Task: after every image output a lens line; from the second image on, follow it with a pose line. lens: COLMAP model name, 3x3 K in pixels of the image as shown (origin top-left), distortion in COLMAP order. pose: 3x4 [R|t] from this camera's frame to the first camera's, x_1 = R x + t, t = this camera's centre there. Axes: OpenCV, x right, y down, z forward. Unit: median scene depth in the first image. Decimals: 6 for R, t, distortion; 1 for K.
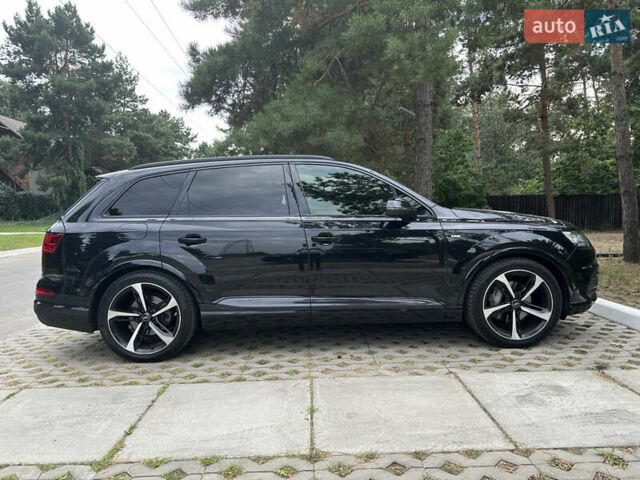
lens RADIAL K [[454.4, 0, 318.5], [0, 454.4, 244.8], [0, 0, 1]] dist [0.009639, -0.016093]
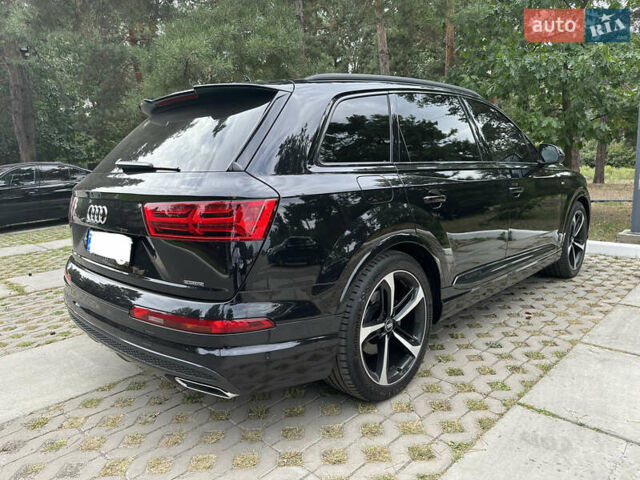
lens RADIAL K [[454.4, 0, 316.1], [0, 454.4, 243.3], [0, 0, 1]] dist [0.009639, -0.016093]
pose [[0.725360, -0.116652, 0.678414, -0.961564], [0.065795, 0.992774, 0.100358, -0.025383], [-0.685218, -0.028159, 0.727793, 0.685527]]
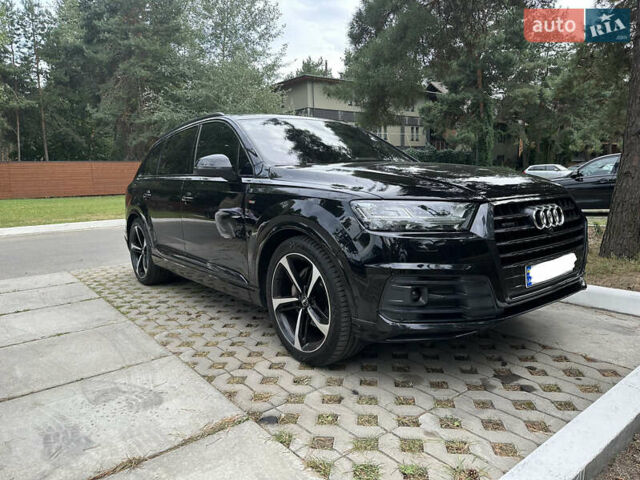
lens RADIAL K [[454.4, 0, 319.3], [0, 454.4, 241.5], [0, 0, 1]] dist [0.009639, -0.016093]
pose [[0.580483, 0.106795, -0.807239, 1.147462], [-0.028704, 0.993430, 0.110786, -0.045122], [0.813766, -0.041139, 0.579734, 0.708258]]
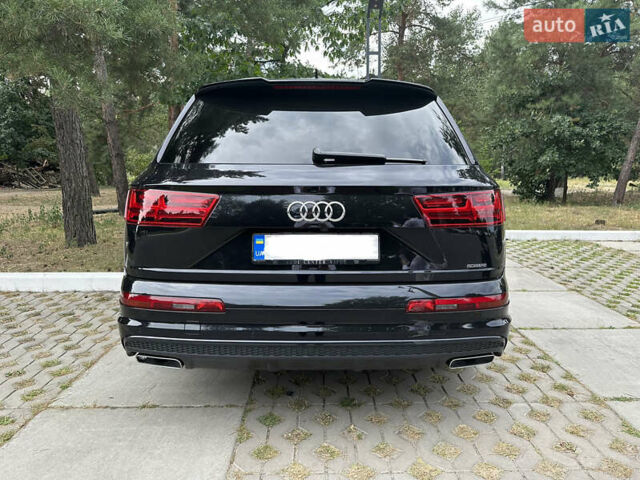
lens RADIAL K [[454.4, 0, 321.4], [0, 454.4, 234.1], [0, 0, 1]] dist [0.009639, -0.016093]
pose [[0.004302, -0.119280, 0.992851, -1.297179], [0.060429, 0.991077, 0.118805, -0.058825], [-0.998163, 0.059486, 0.011471, 1.371033]]
